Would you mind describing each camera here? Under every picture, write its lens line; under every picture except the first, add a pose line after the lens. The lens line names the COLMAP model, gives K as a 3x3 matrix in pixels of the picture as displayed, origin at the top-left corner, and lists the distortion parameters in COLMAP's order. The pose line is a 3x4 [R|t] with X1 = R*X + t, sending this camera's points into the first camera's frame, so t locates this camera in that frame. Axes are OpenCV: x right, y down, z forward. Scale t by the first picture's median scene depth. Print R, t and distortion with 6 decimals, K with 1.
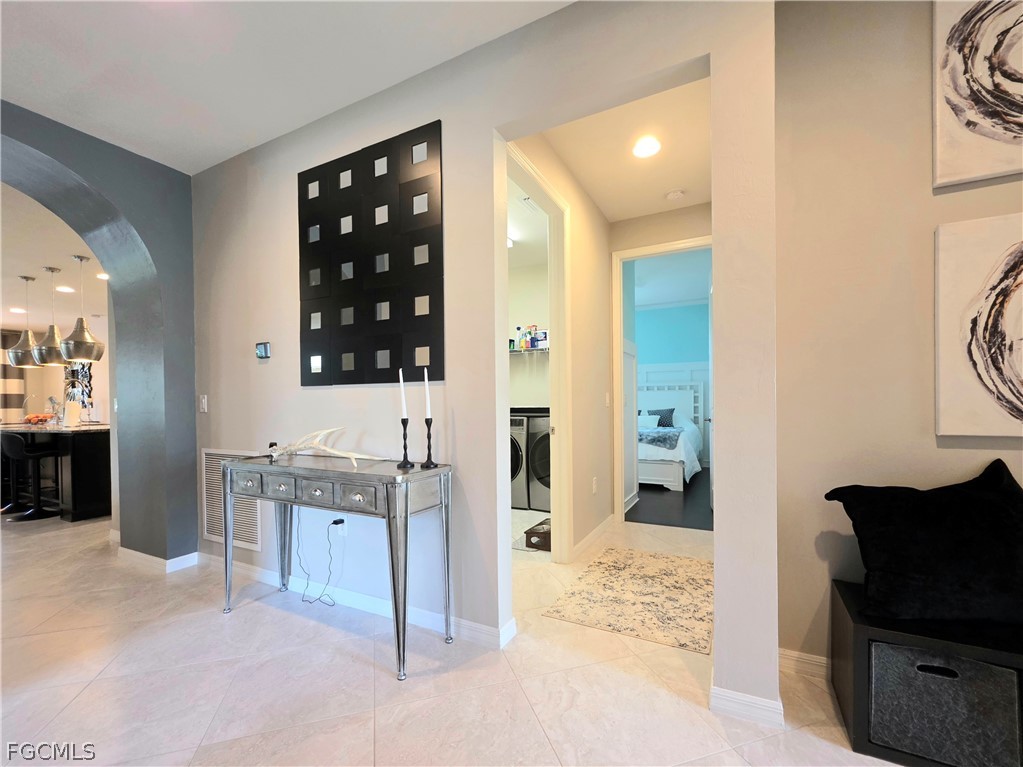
lens RADIAL K [[415.0, 0, 507.9], [0, 415.0, 390.9], [0, 0, 1]] dist [-0.001166, 0.000060]
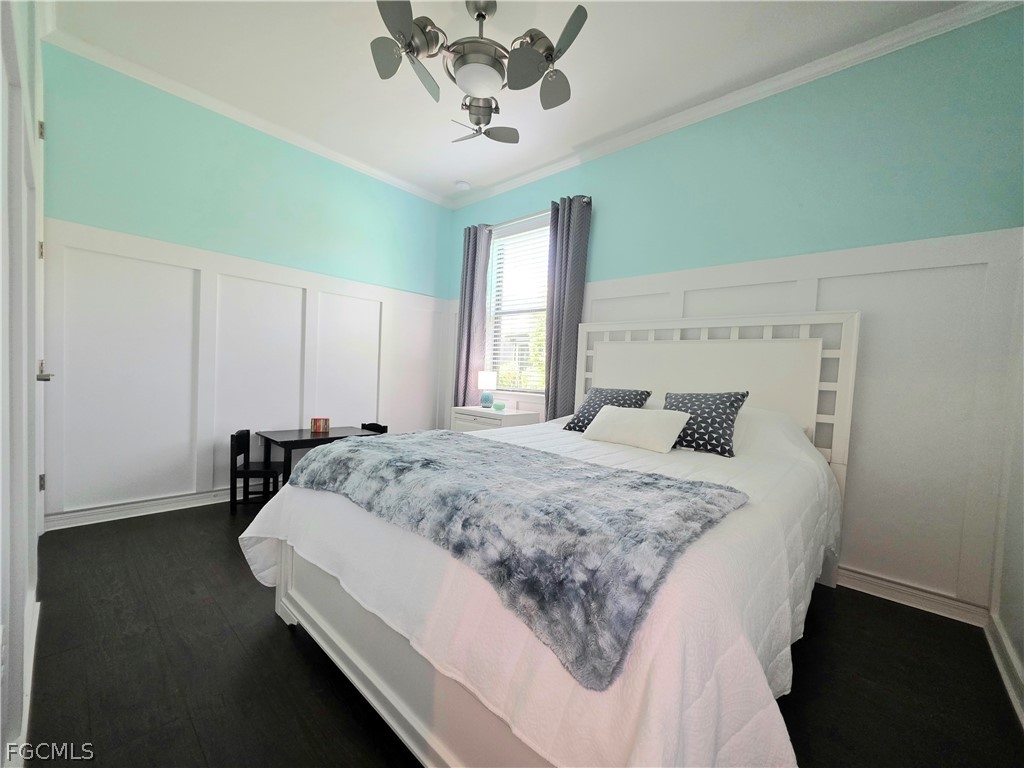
lens RADIAL K [[415.4, 0, 516.2], [0, 415.4, 386.6], [0, 0, 1]] dist [-0.001166, 0.000060]
pose [[0.973426, 0.062588, -0.220281, 0.296684], [-0.051009, 0.997020, 0.057872, 0.028137], [0.223247, -0.045097, 0.973718, 0.648594]]
